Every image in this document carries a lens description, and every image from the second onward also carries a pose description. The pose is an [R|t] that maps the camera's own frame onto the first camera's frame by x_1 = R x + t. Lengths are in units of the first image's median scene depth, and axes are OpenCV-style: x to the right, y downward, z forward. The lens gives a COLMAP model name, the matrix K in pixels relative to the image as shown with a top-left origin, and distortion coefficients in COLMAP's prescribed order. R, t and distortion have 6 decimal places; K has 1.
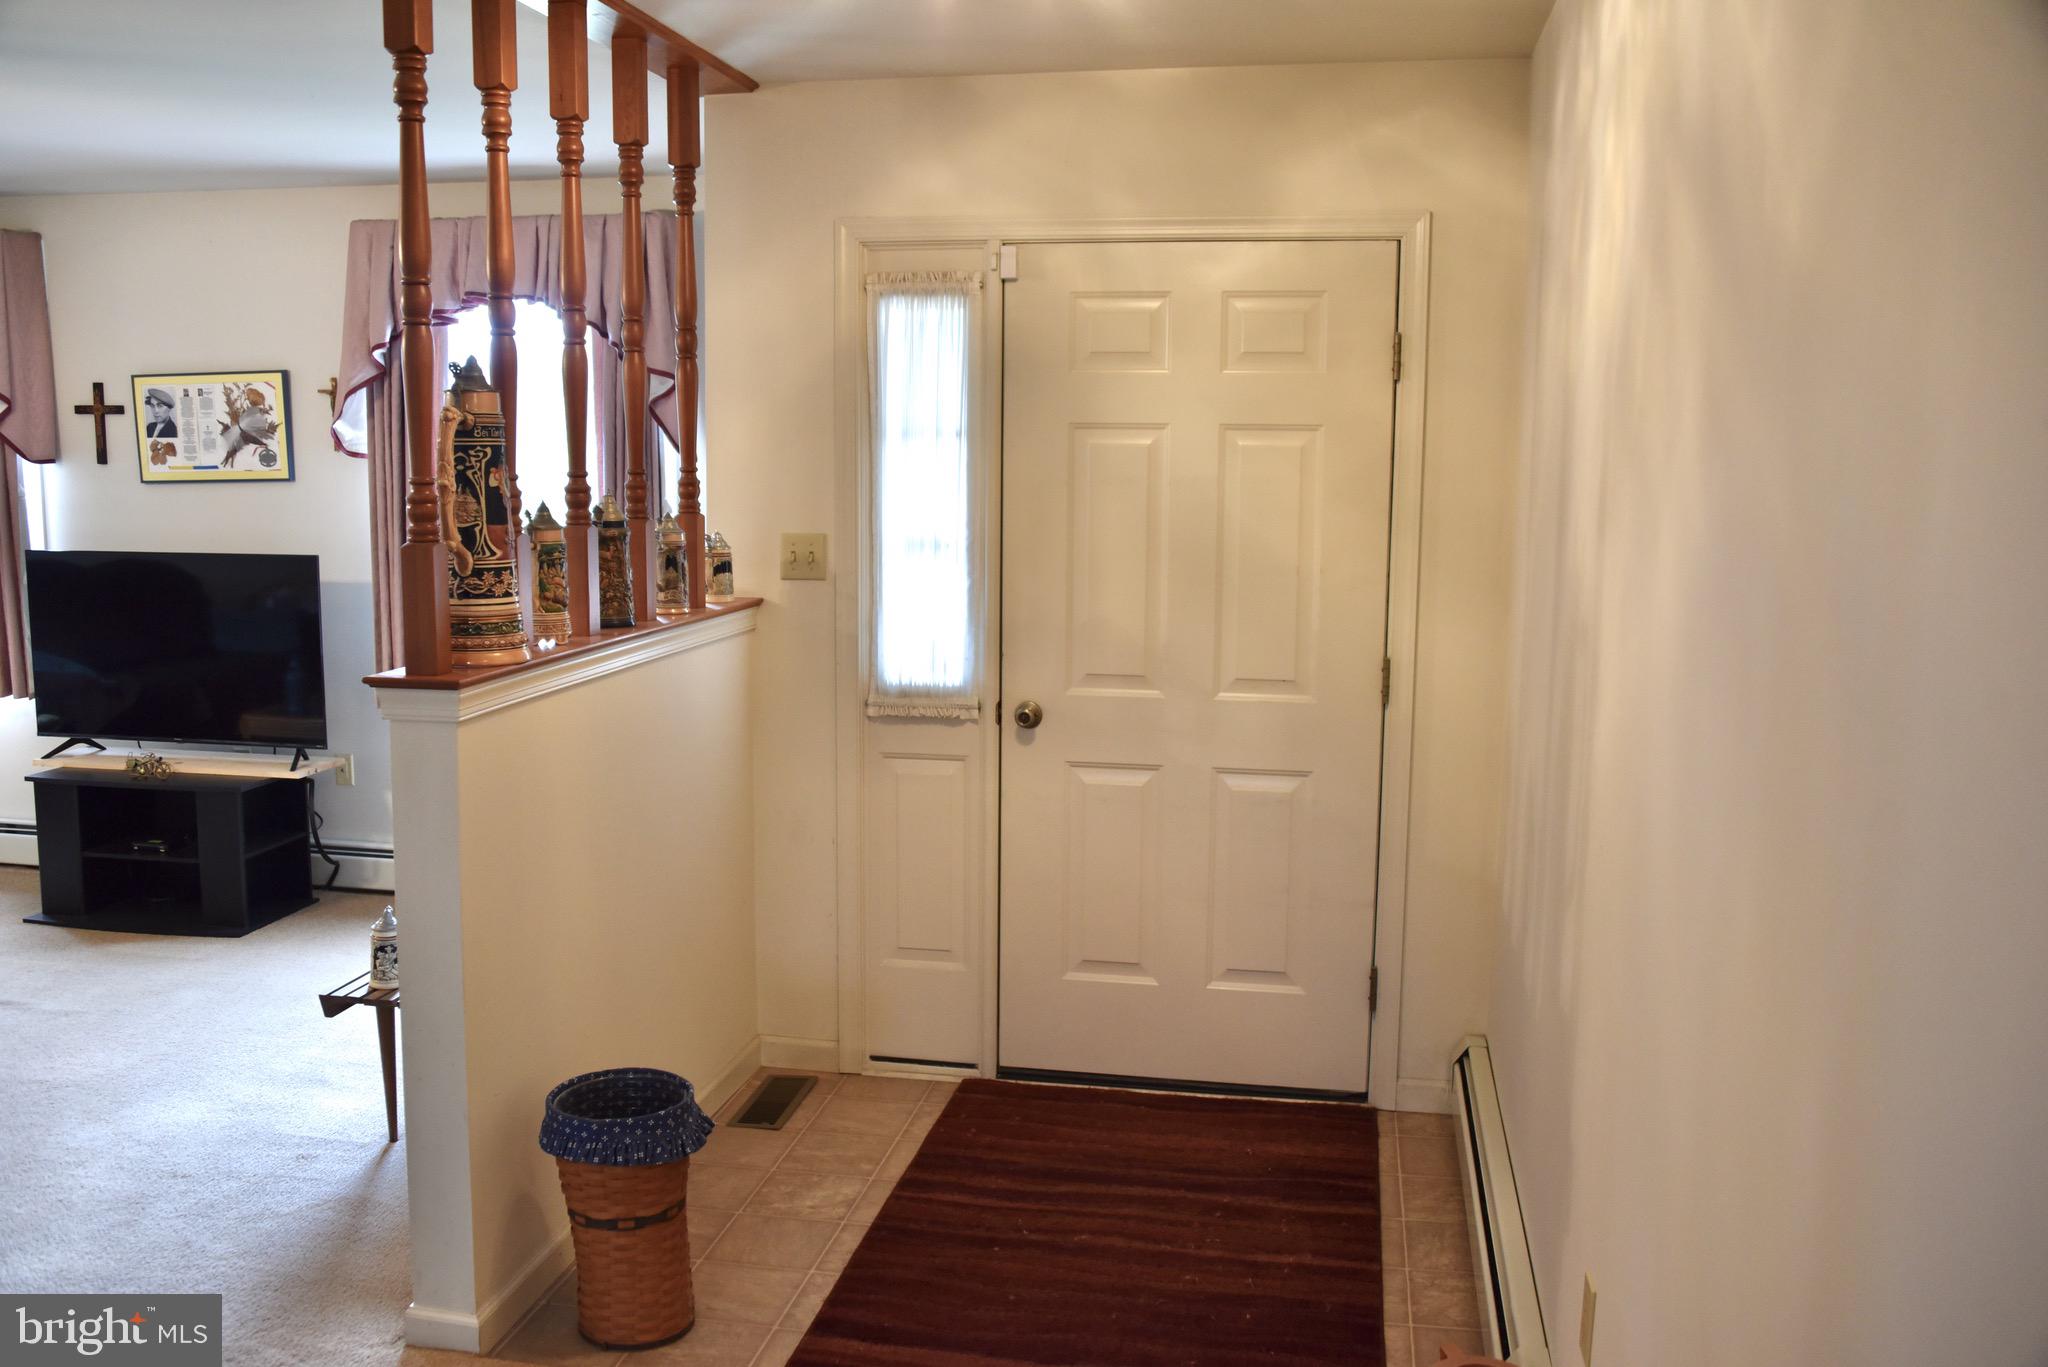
lens RADIAL K [[1795.2, 0, 1006.0], [0, 1795.2, 682.6], [0, 0, 1]] dist [-0.099345, 0.095783]
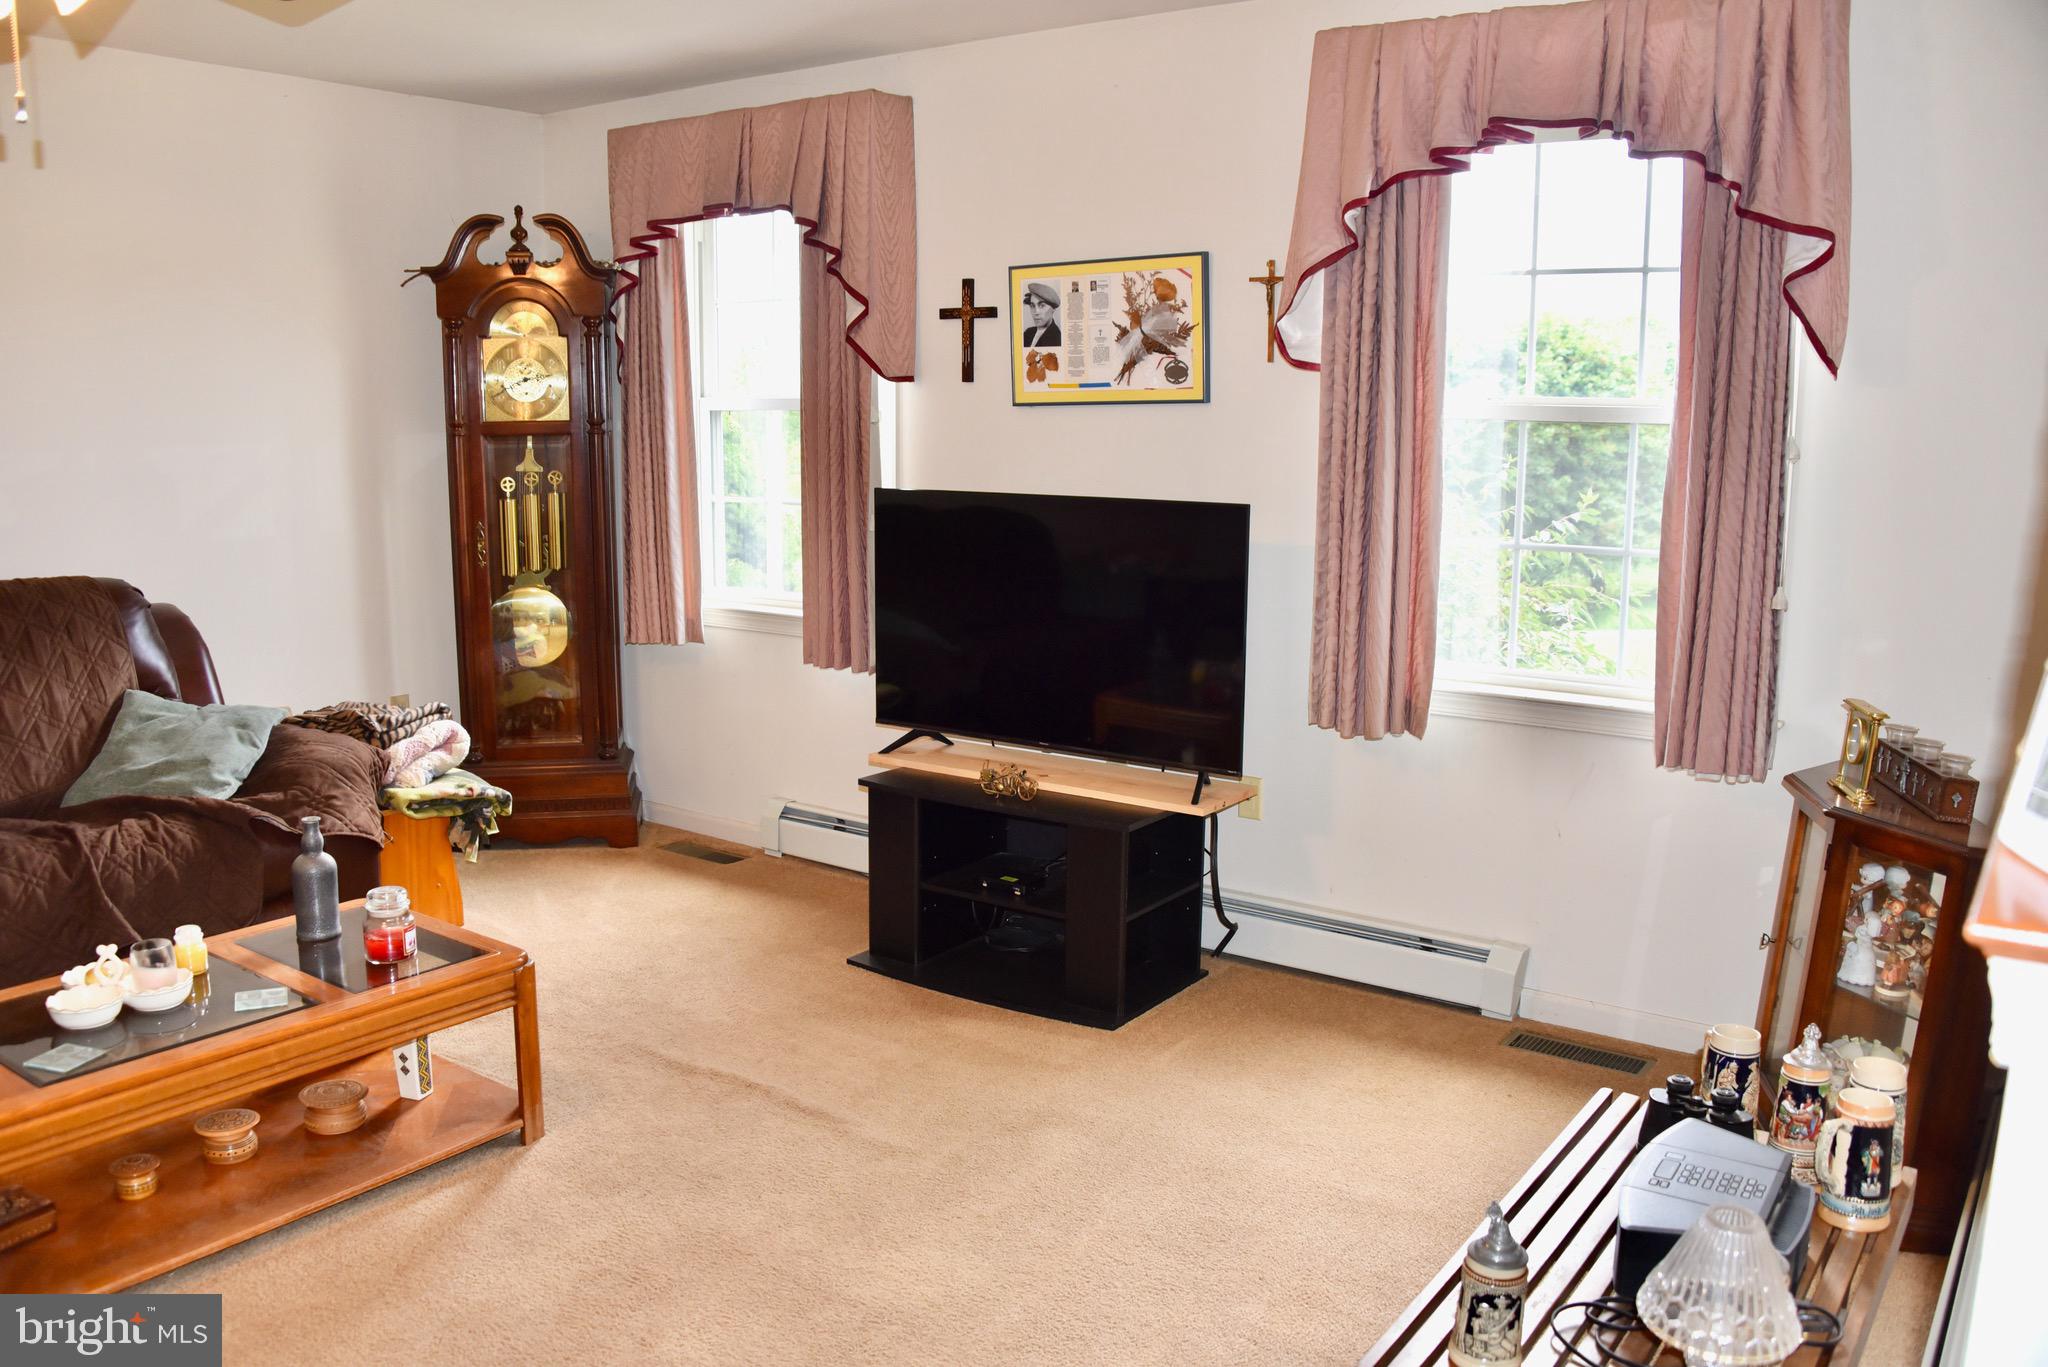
lens RADIAL K [[1635.9, 0, 1013.4], [0, 1635.9, 681.0], [0, 0, 1]] dist [-0.154993, 0.096442]
pose [[0.911377, 0.065688, -0.406297, -0.194636], [-0.055321, 0.997775, 0.037222, -0.019445], [0.407838, -0.011447, 0.912983, 0.349136]]
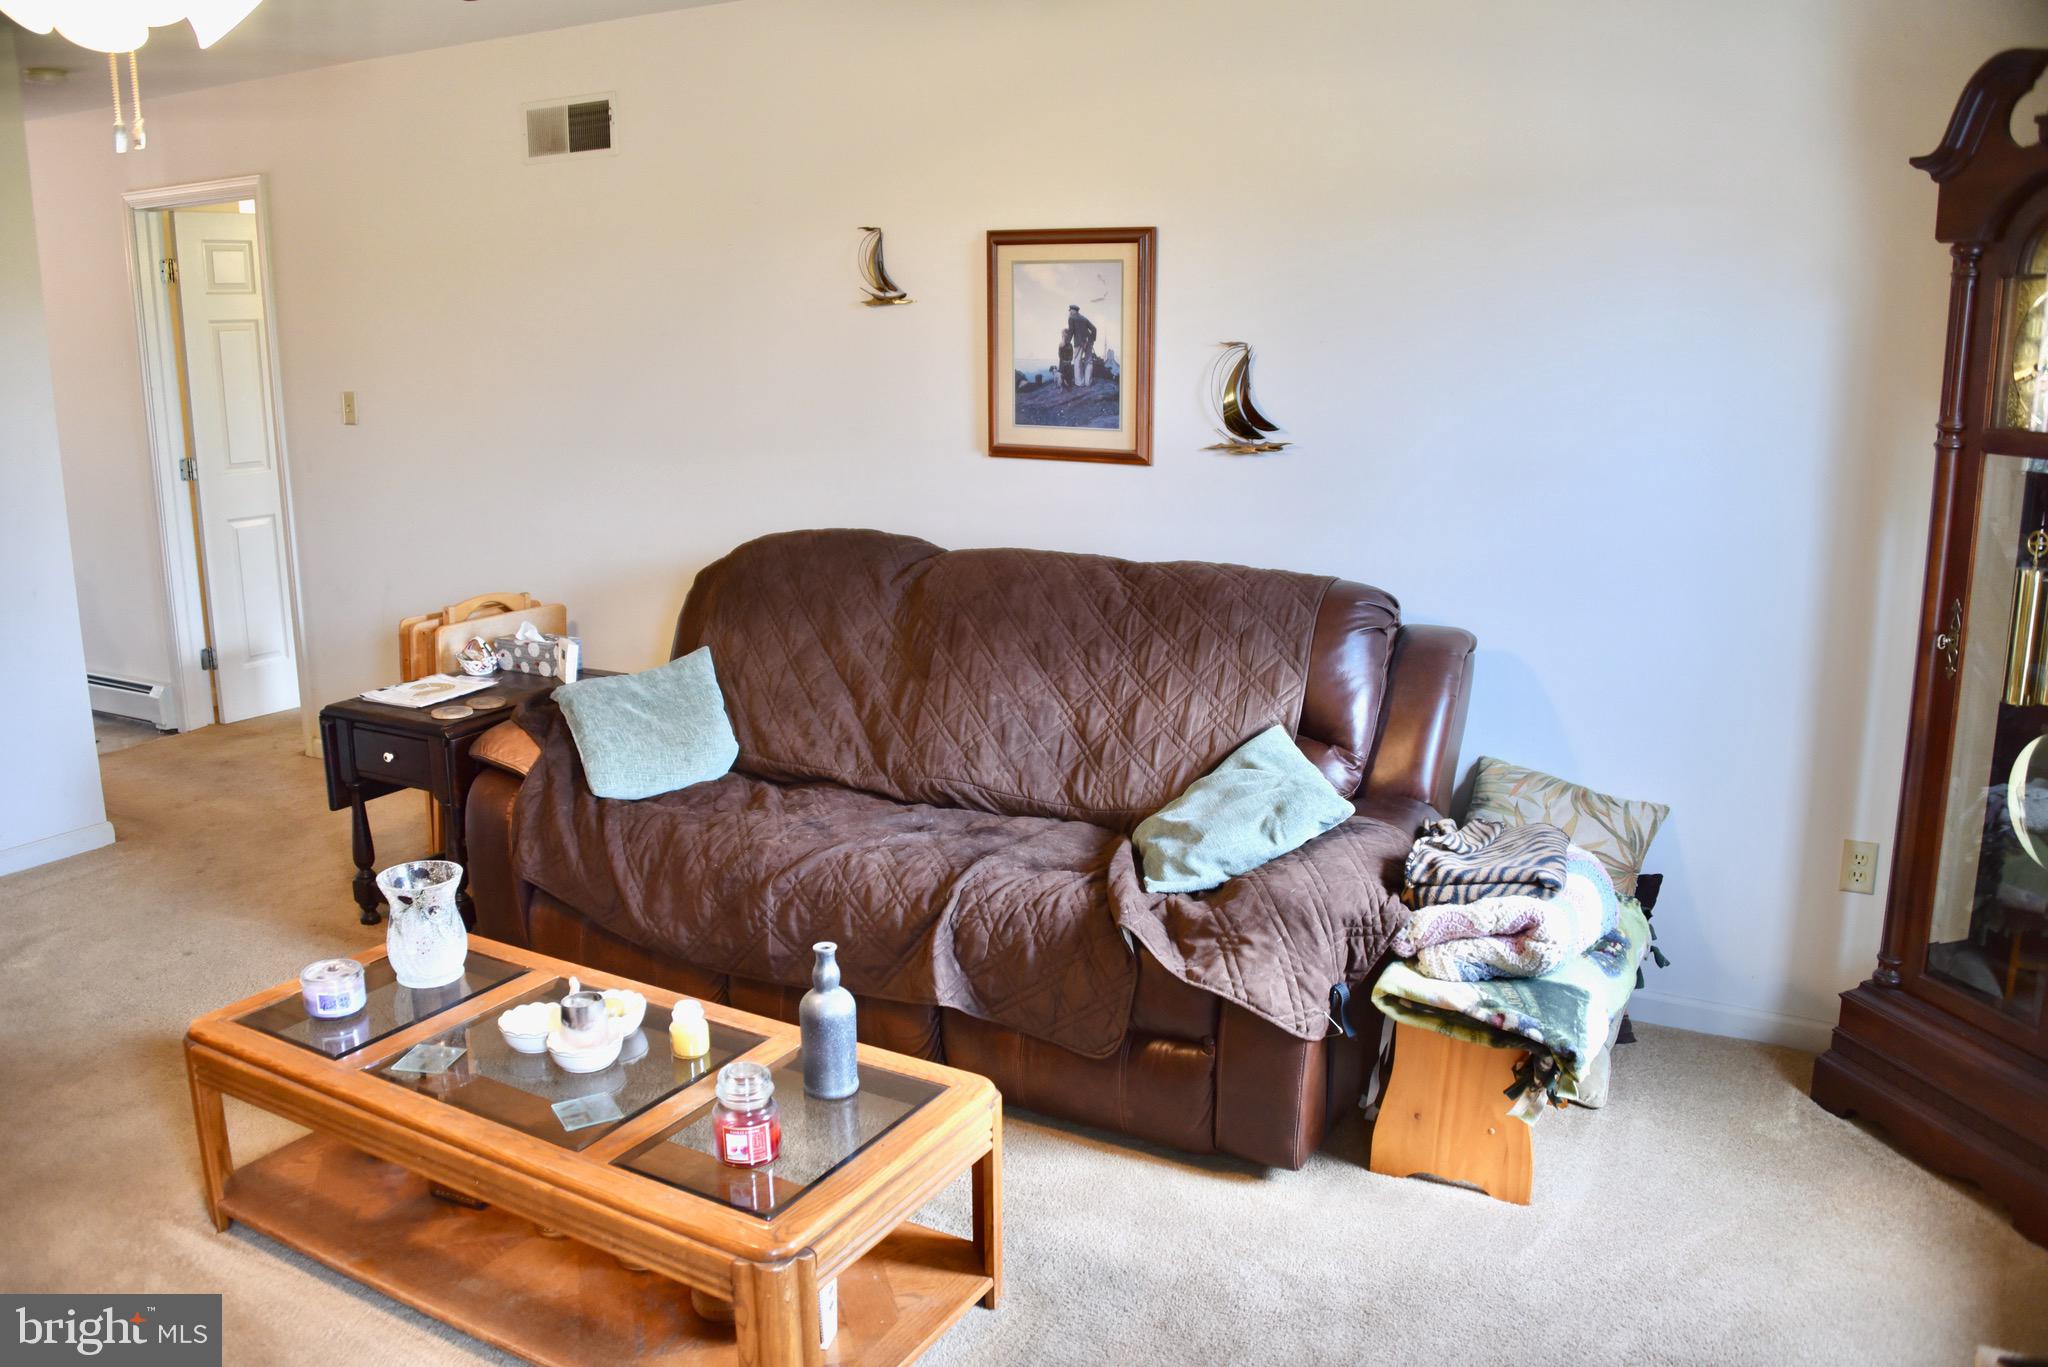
lens RADIAL K [[1635.9, 0, 1013.4], [0, 1635.9, 681.0], [0, 0, 1]] dist [-0.154993, 0.096442]
pose [[-0.324047, 0.213536, -0.921627, -0.262472], [-0.122818, 0.956453, 0.264788, -0.122785], [0.938035, 0.198996, -0.283710, 0.879312]]
